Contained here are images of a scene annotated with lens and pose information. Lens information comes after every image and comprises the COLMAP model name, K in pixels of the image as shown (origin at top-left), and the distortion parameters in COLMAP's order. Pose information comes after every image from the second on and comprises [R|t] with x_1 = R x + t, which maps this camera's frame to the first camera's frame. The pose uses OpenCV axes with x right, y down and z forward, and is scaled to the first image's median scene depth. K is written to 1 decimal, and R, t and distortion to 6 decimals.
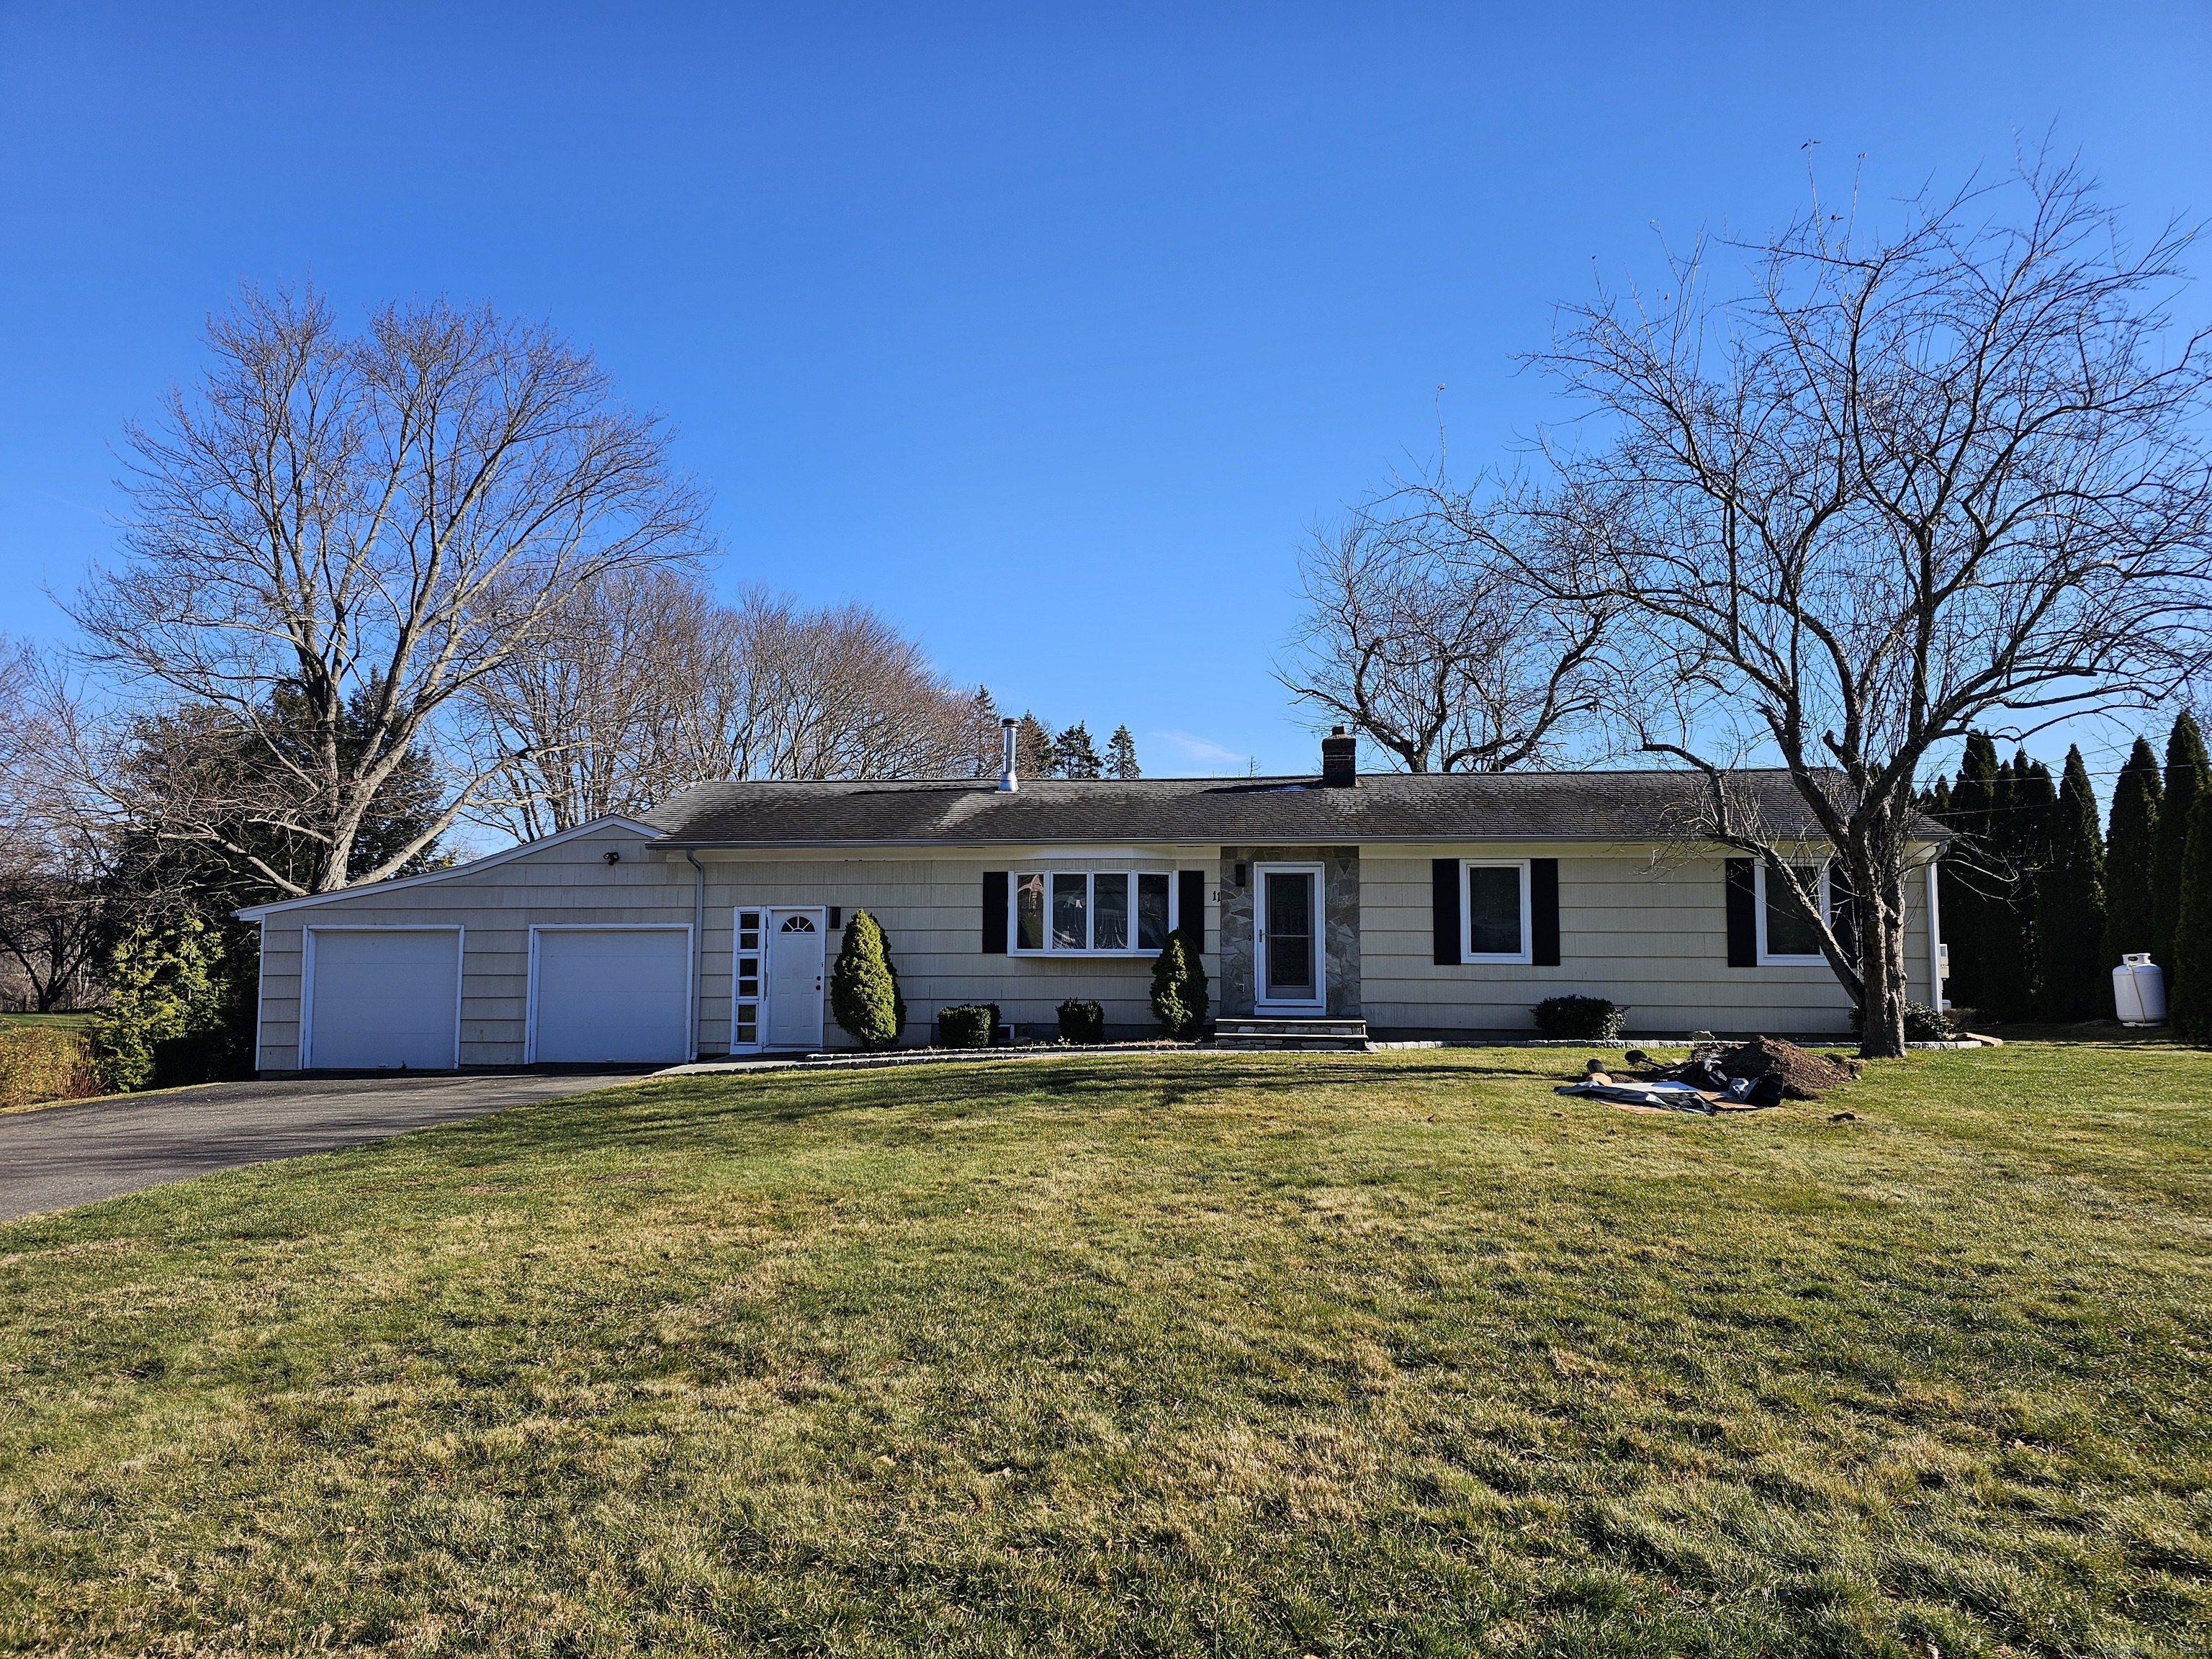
lens RADIAL K [[1389.7, 0, 1057.5], [0, 1389.7, 846.1], [0, 0, 1]] dist [0.035417, -0.000728]
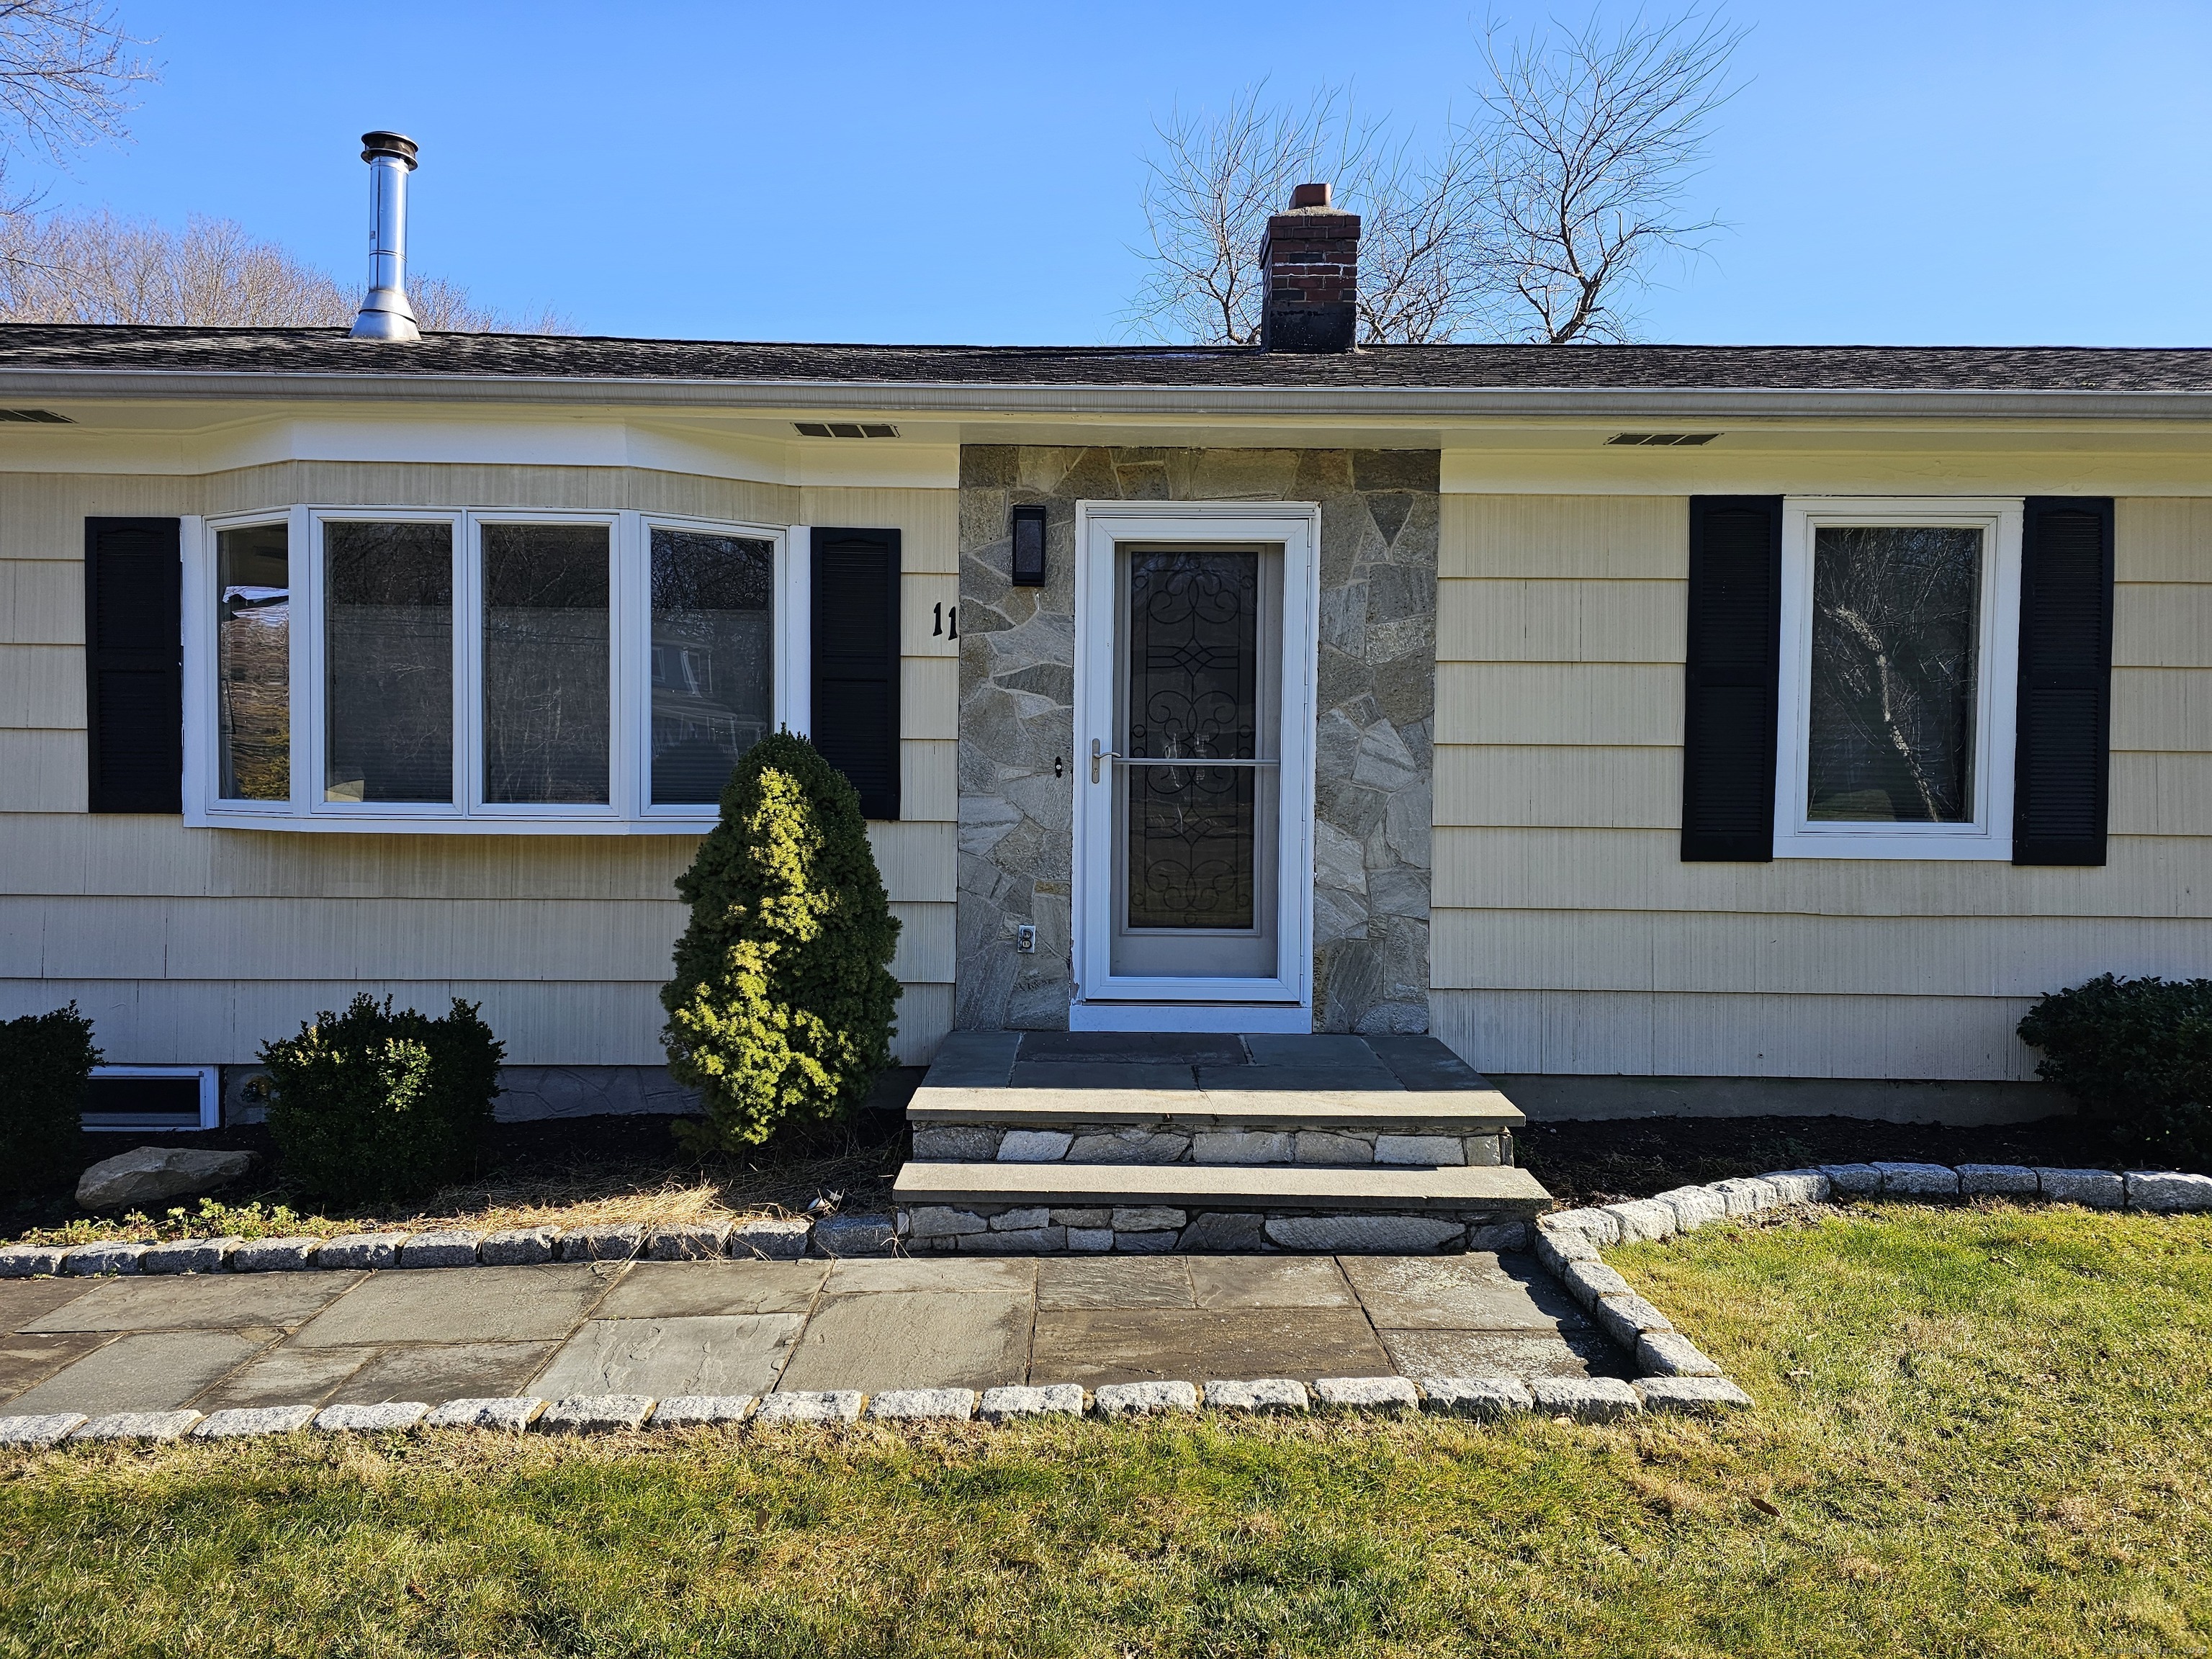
lens RADIAL K [[1389.7, 0, 1057.5], [0, 1389.7, 846.1], [0, 0, 1]] dist [0.035417, -0.000728]
pose [[0.990779, -0.001278, 0.135480, 0.100083], [-0.014803, 0.992948, 0.117625, 0.048756], [-0.134675, -0.118546, 0.983773, 0.722306]]
